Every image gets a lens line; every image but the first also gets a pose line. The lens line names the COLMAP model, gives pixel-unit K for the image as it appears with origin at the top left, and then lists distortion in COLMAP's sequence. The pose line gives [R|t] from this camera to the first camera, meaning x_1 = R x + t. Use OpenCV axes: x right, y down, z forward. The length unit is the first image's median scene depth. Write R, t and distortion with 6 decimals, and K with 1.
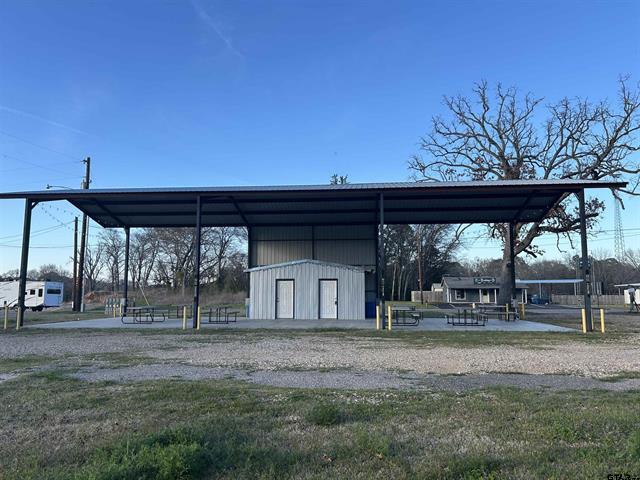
lens RADIAL K [[489.2, 0, 320.0], [0, 489.2, 240.0], [0, 0, 1]] dist [0.026012, -0.006519]
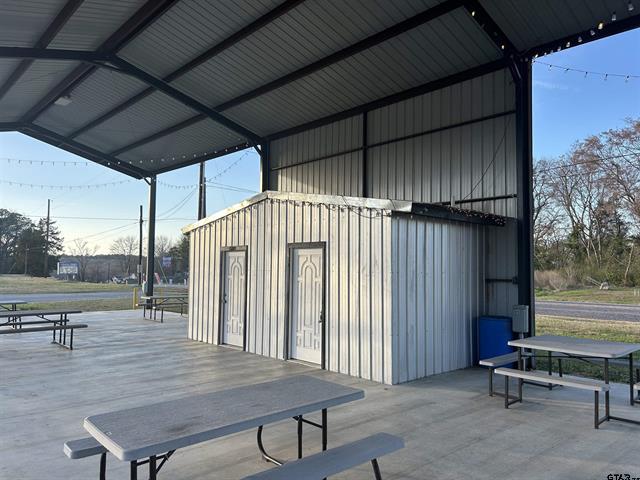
lens RADIAL K [[489.2, 0, 320.0], [0, 489.2, 240.0], [0, 0, 1]] dist [0.026012, -0.006519]
pose [[0.746223, -0.031182, -0.664965, 0.218531], [0.064441, 0.997595, 0.025536, 0.061529], [0.662570, -0.061906, 0.746438, 0.670017]]
